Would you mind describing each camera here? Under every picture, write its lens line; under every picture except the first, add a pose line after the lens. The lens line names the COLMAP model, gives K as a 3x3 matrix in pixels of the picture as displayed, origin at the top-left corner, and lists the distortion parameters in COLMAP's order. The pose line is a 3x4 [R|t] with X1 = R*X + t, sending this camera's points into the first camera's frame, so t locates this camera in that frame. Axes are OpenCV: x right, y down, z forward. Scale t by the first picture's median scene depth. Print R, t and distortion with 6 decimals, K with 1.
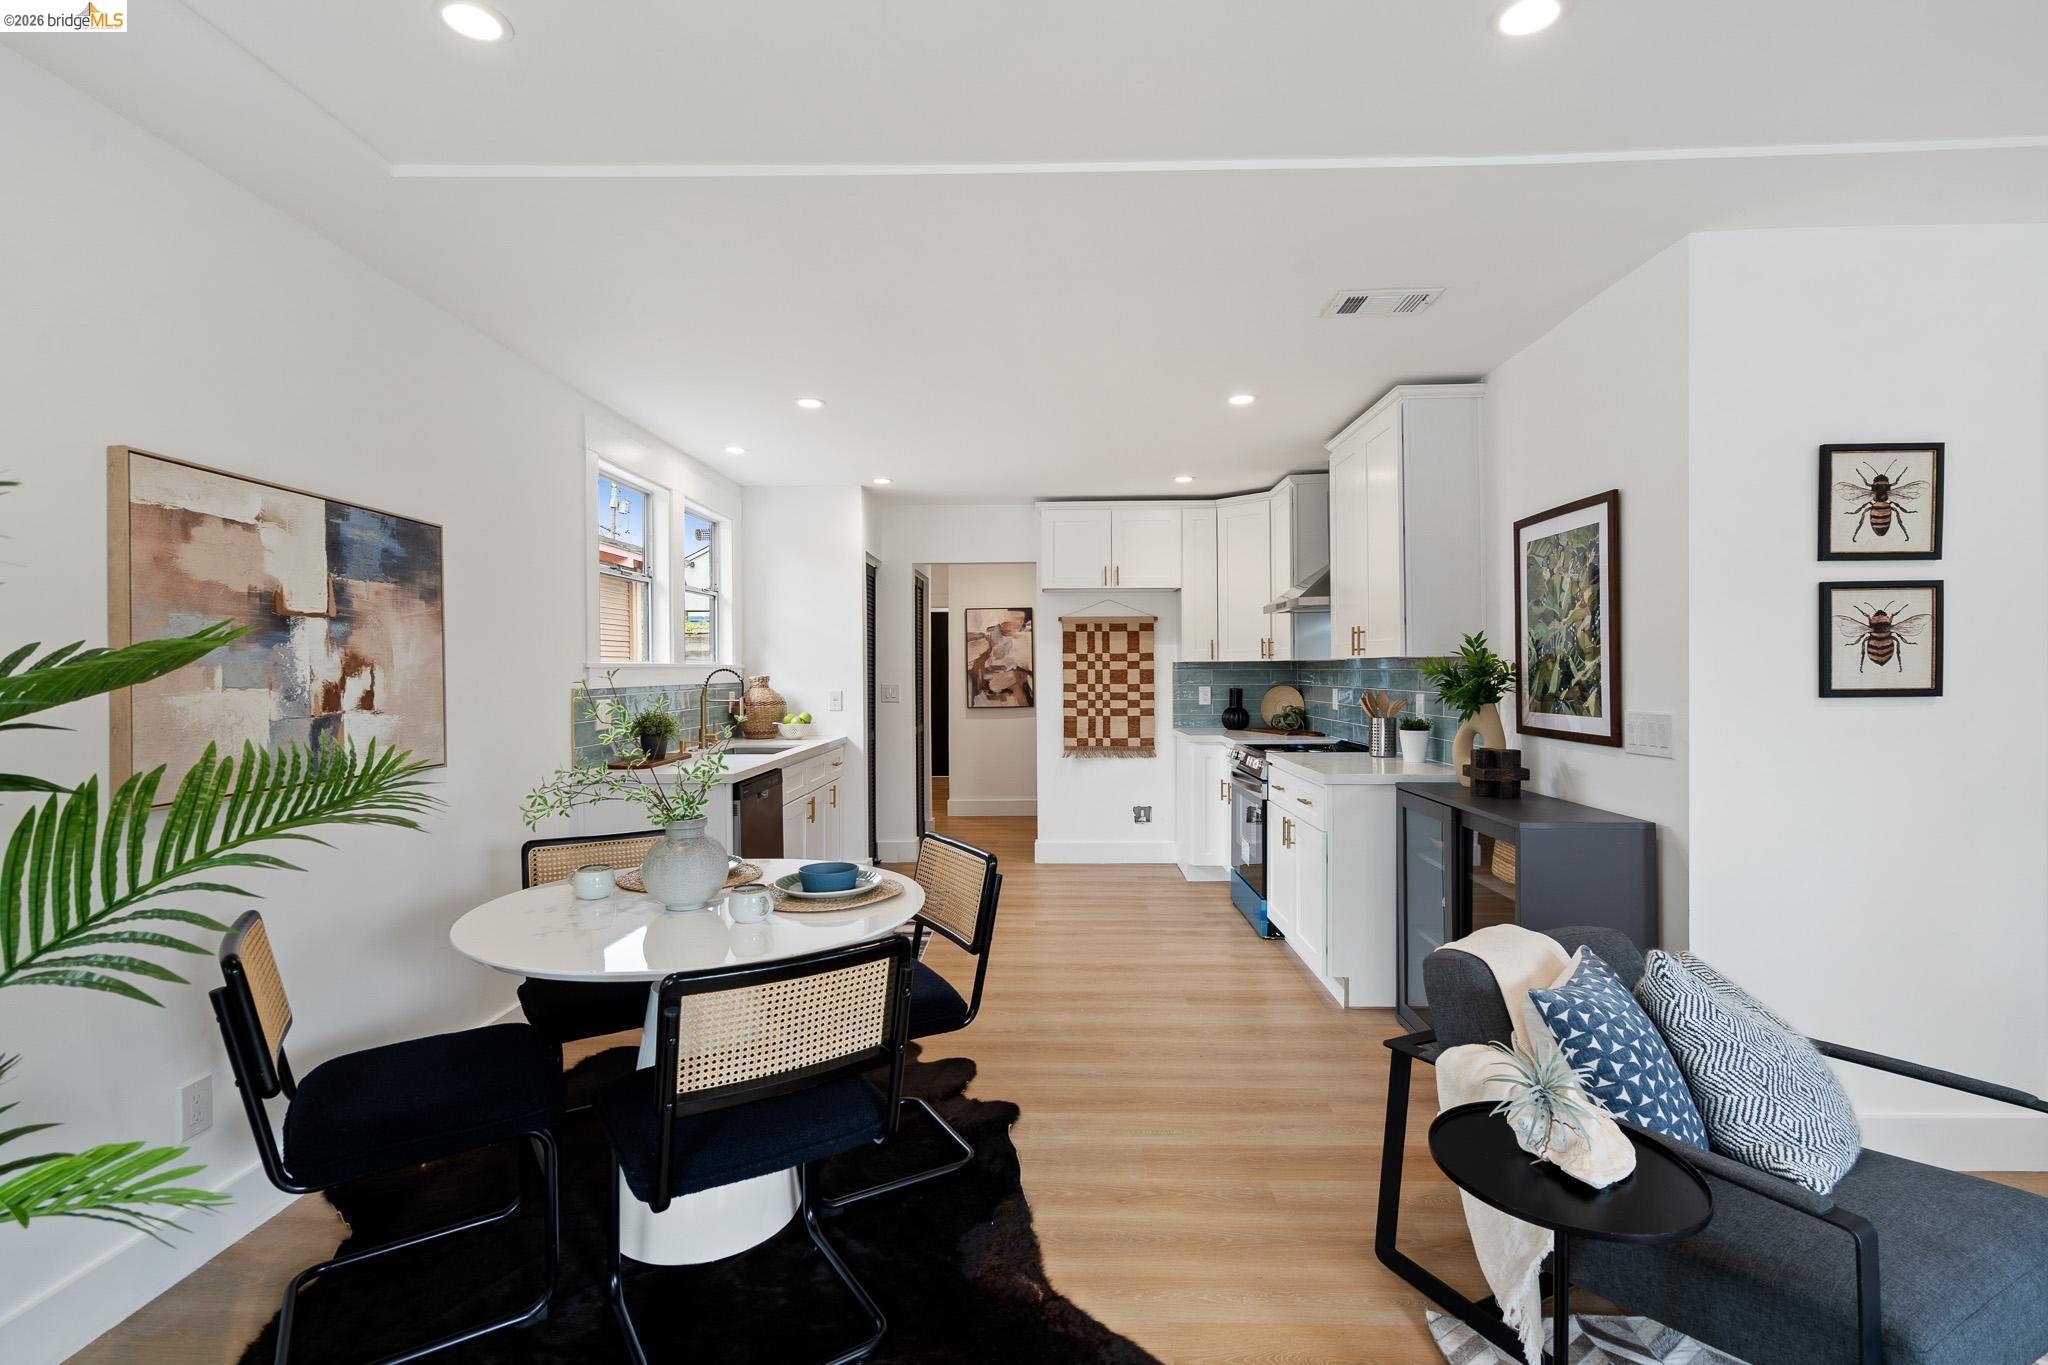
lens RADIAL K [[929.1, 0, 1019.9], [0, 929.1, 664.5], [0, 0, 1]] dist [-0.001505, 0.000773]
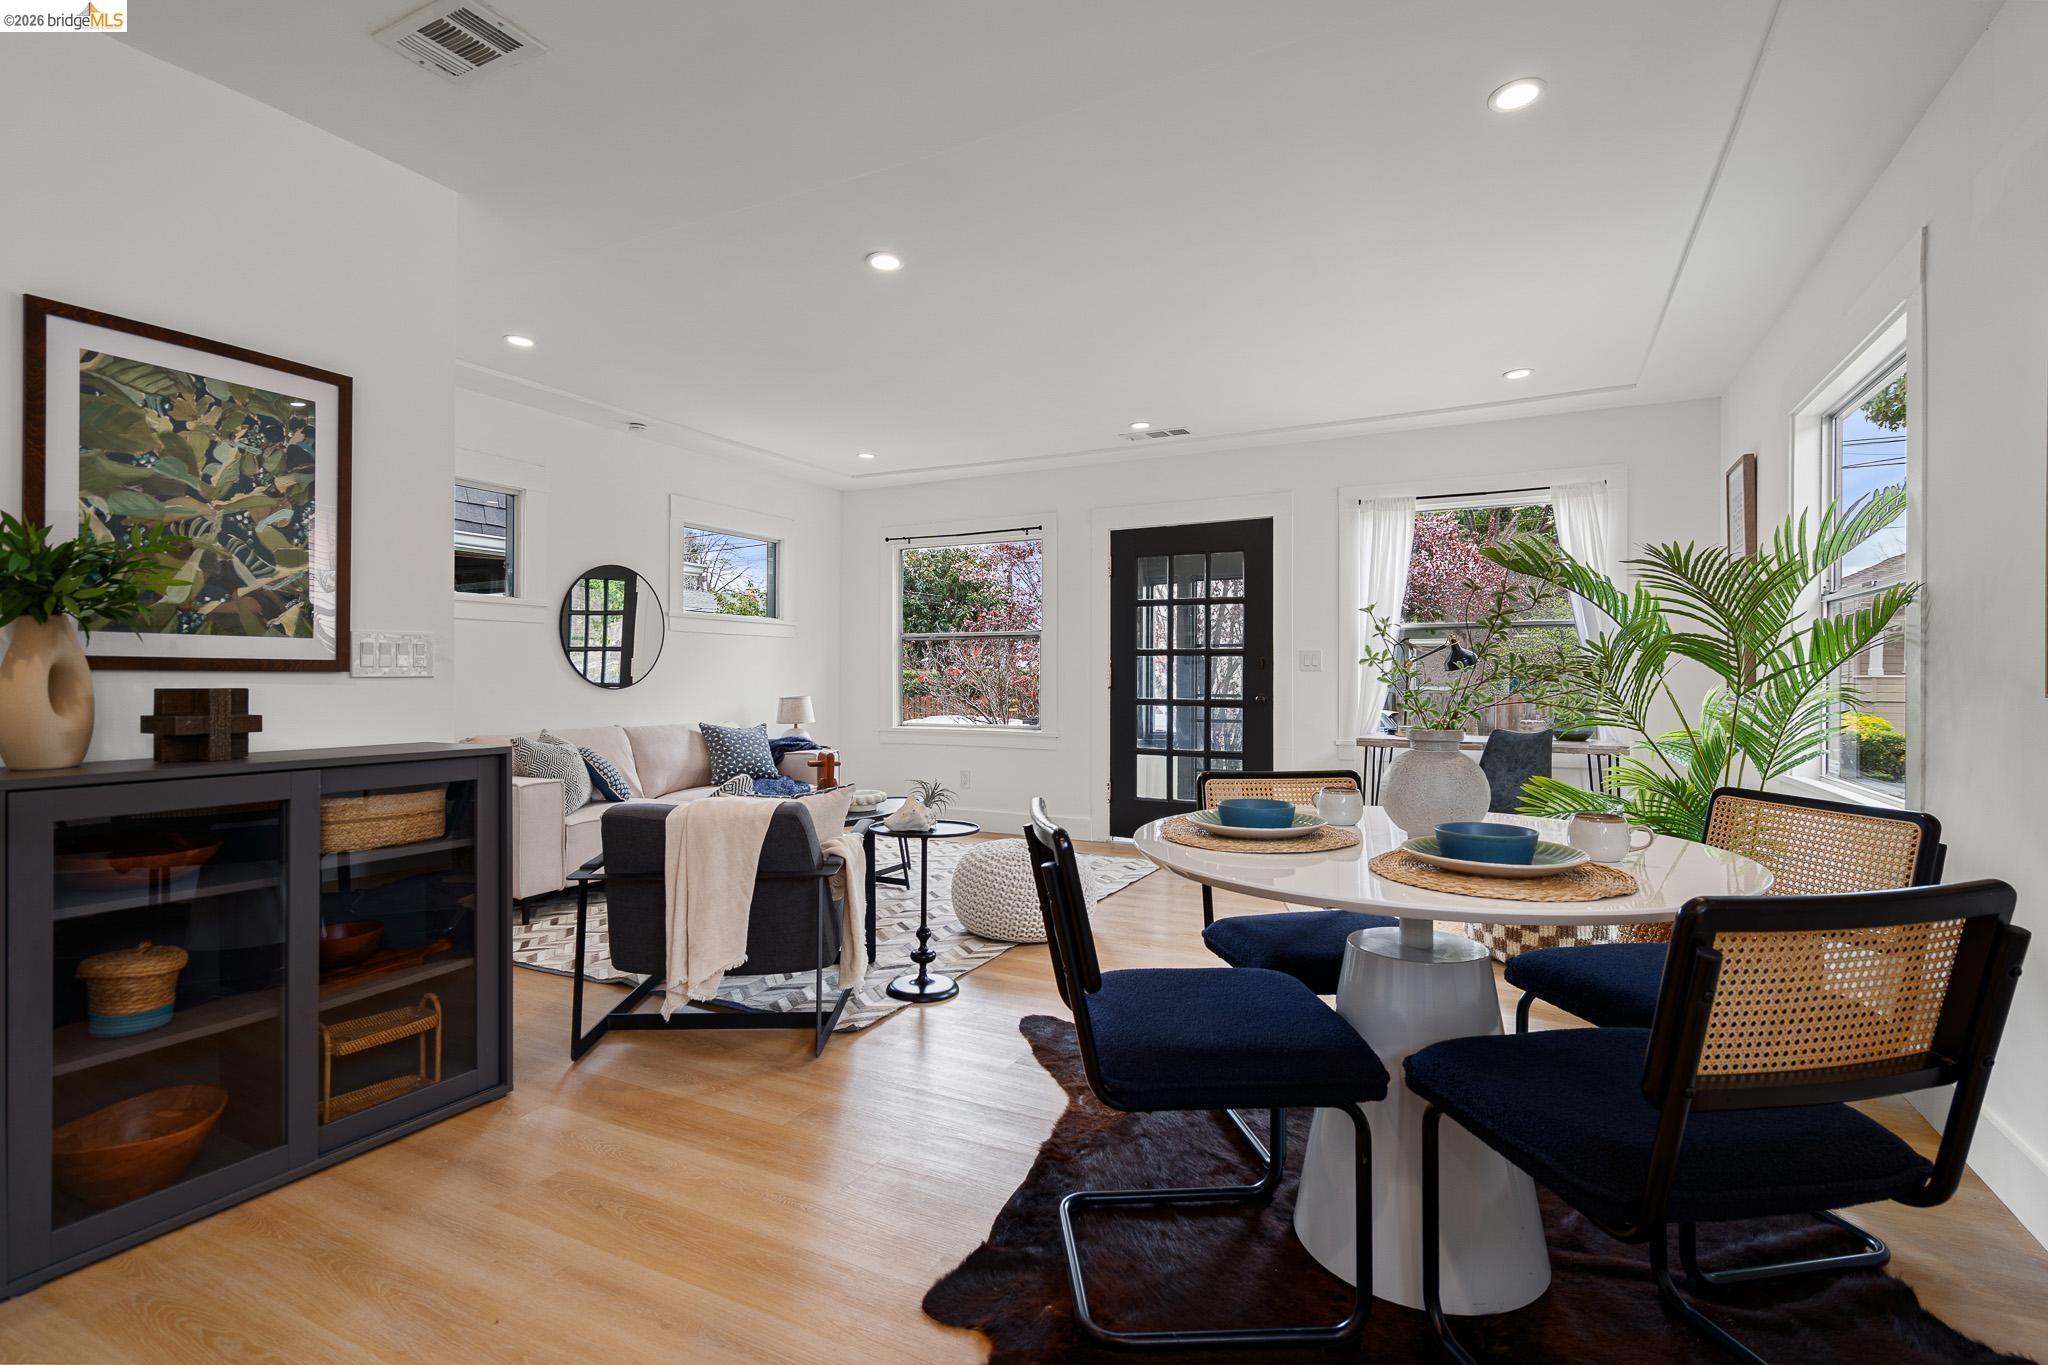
lens RADIAL K [[955.2, 0, 1017.7], [0, 955.2, 678.7], [0, 0, 1]] dist [-0.002966, 0.000119]
pose [[-0.899761, 0.005907, 0.436343, -0.136482], [0.001051, 0.999935, -0.011370, 0.045865], [-0.436382, -0.009772, -0.899708, 0.659249]]
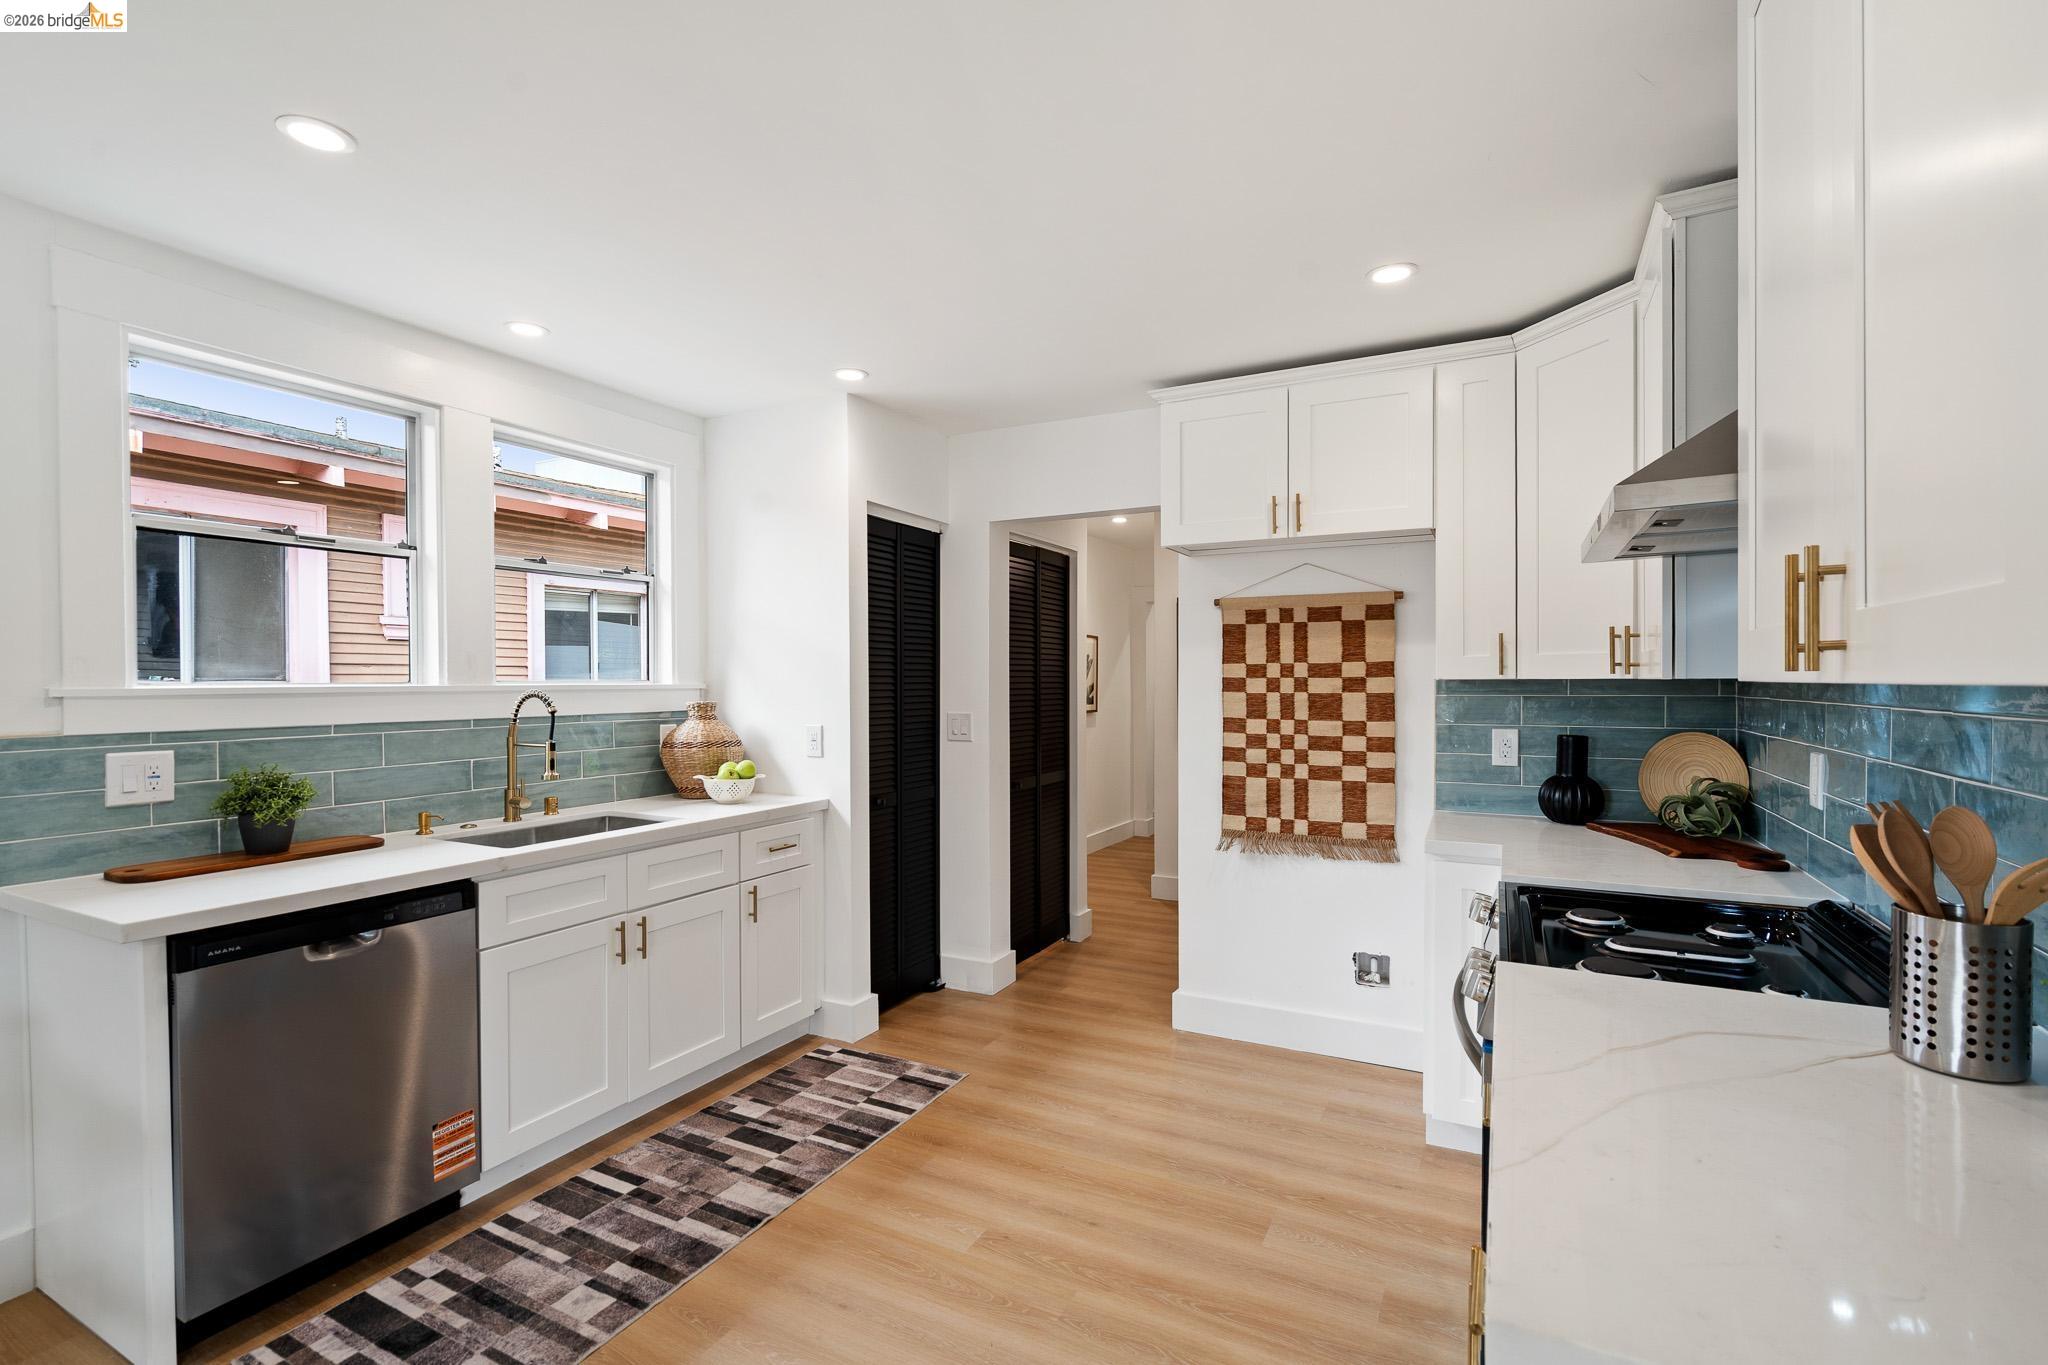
lens RADIAL K [[923.1, 0, 1023.6], [0, 923.1, 685.5], [0, 0, 1]] dist [-0.001490, 0.000725]
pose [[0.900590, 0.004038, -0.434651, 0.181093], [0.001389, 0.999925, 0.012169, -0.005664], [0.434668, -0.011563, 0.900517, 0.447474]]
